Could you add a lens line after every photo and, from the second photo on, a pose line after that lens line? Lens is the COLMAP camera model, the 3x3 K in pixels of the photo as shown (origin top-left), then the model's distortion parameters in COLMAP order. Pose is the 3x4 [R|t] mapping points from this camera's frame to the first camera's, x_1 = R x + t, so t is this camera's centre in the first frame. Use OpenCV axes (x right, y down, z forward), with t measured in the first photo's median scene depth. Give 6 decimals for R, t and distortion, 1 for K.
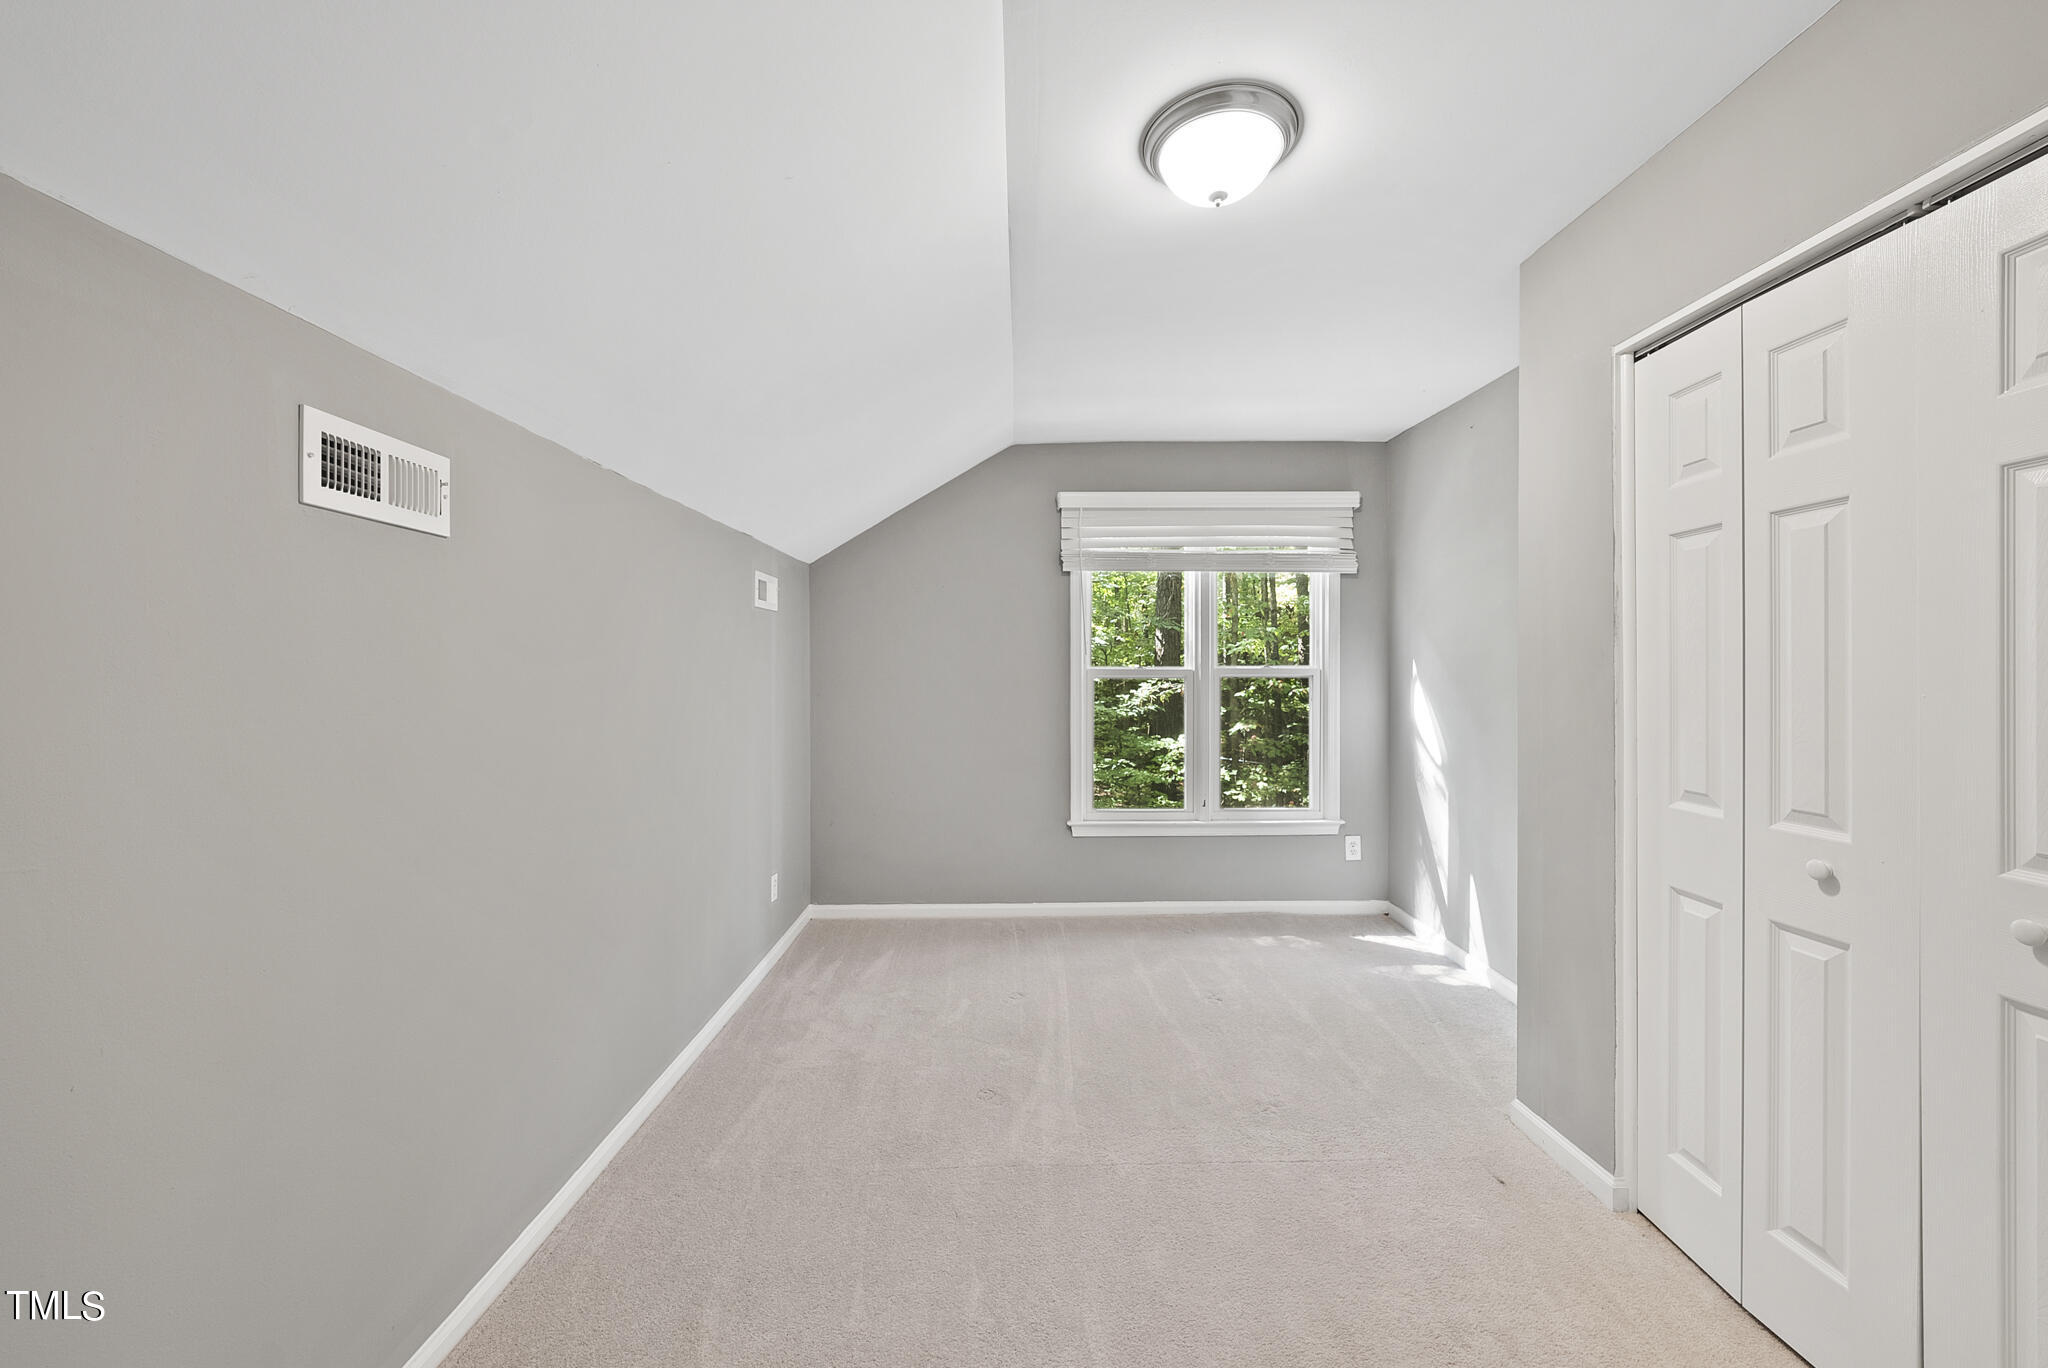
lens RADIAL K [[789.4, 0, 1021.7], [0, 789.4, 684.6], [0, 0, 1]] dist [0.003562, -0.000146]
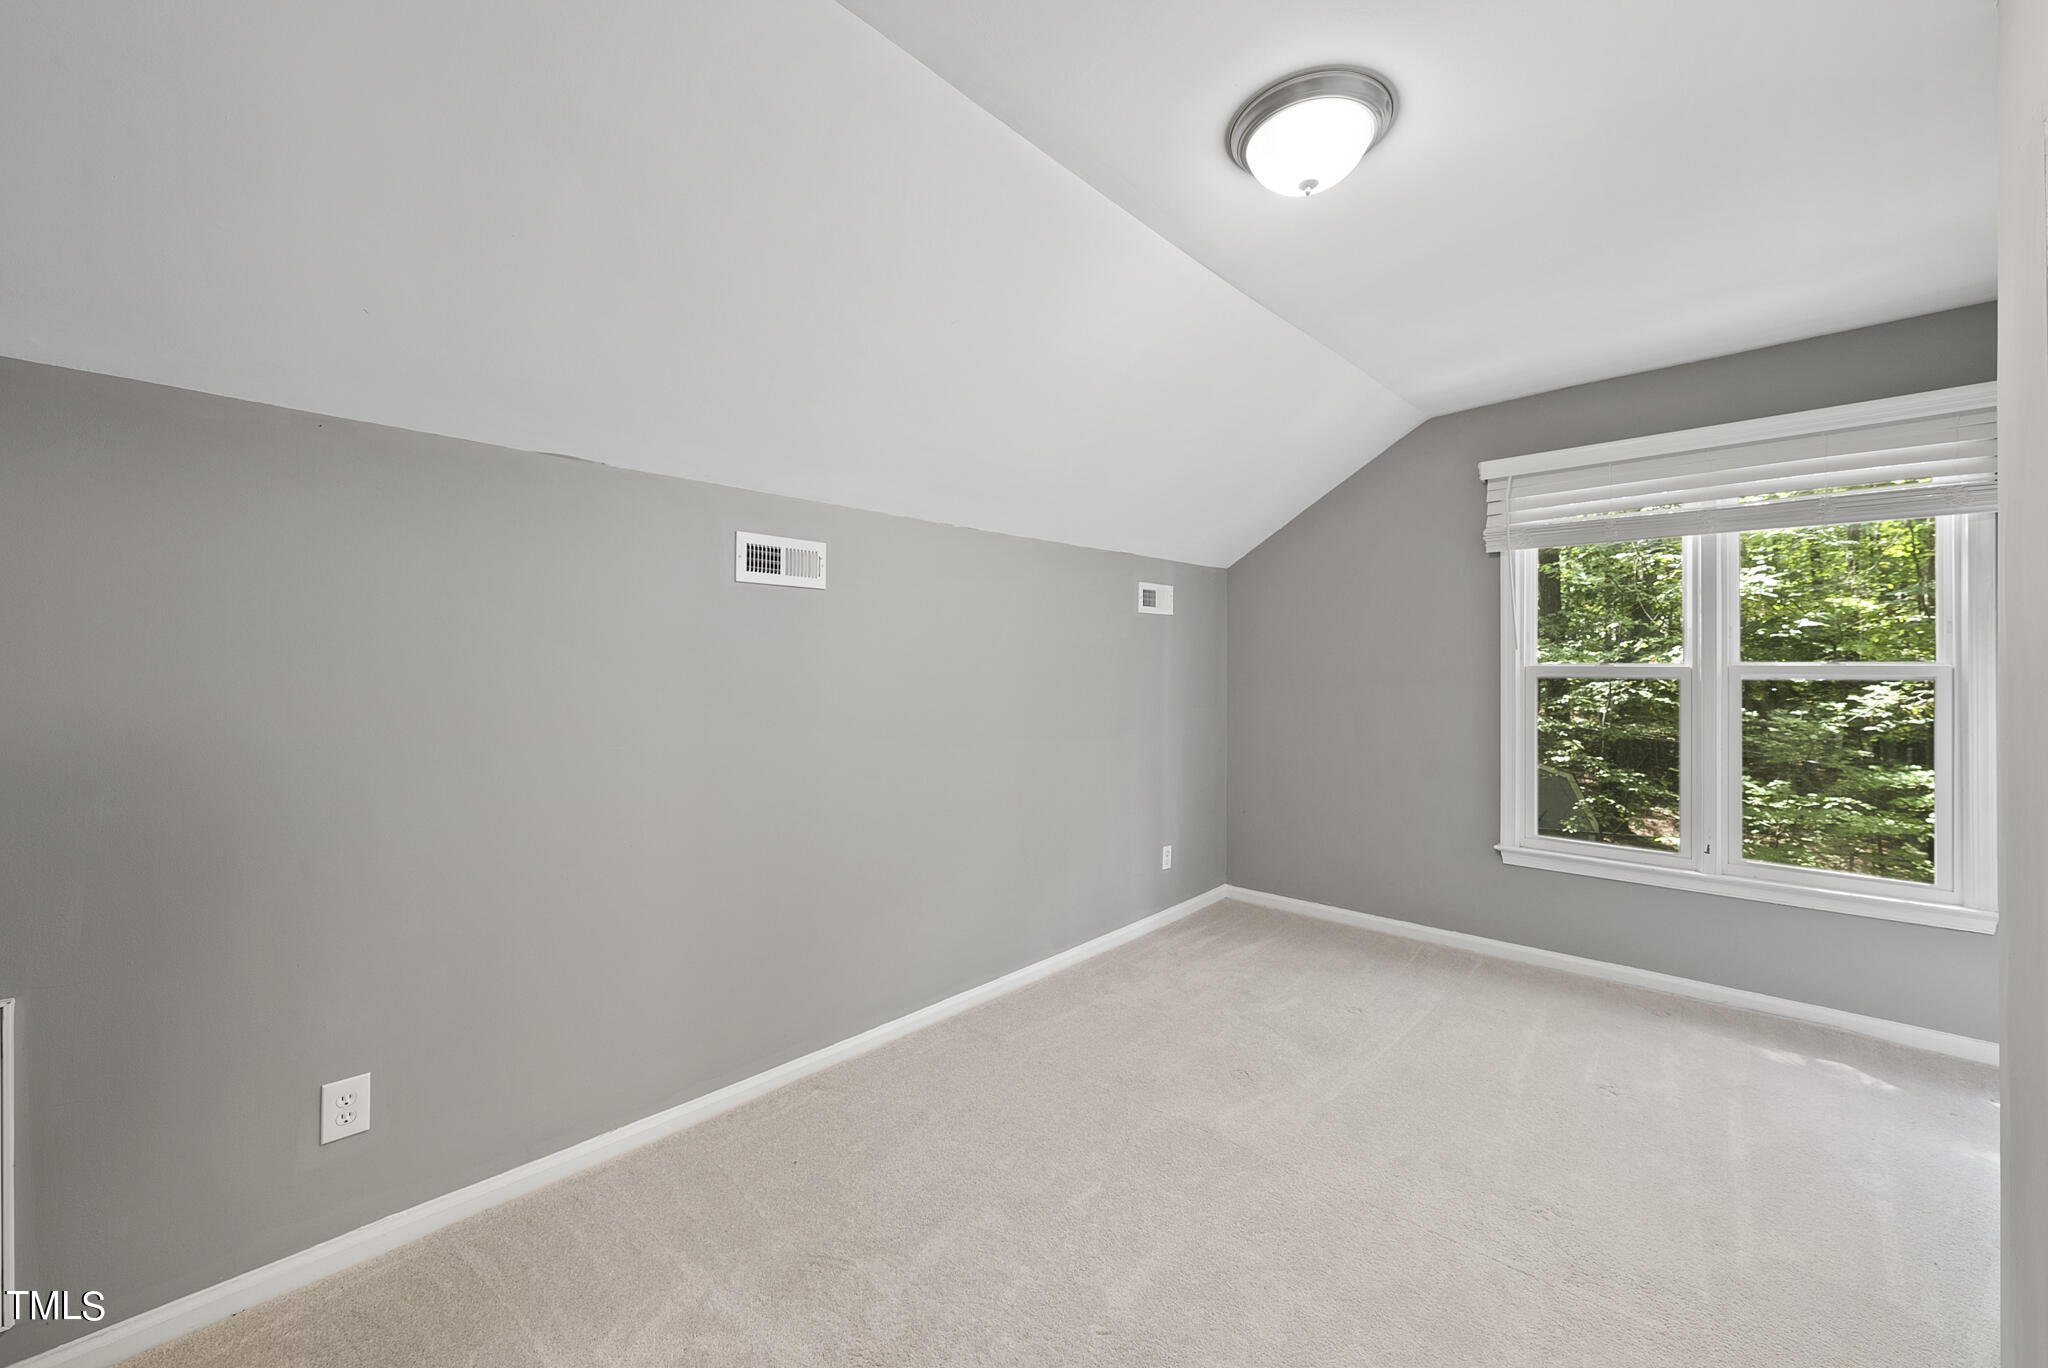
lens RADIAL K [[789.4, 0, 1015.8], [0, 789.4, 669.8], [0, 0, 1]] dist [0.003562, -0.000146]
pose [[0.723689, 0.005902, -0.690101, 0.312288], [-0.014503, 0.999873, -0.006657, -0.002617], [0.689974, 0.014826, 0.723682, 0.022552]]
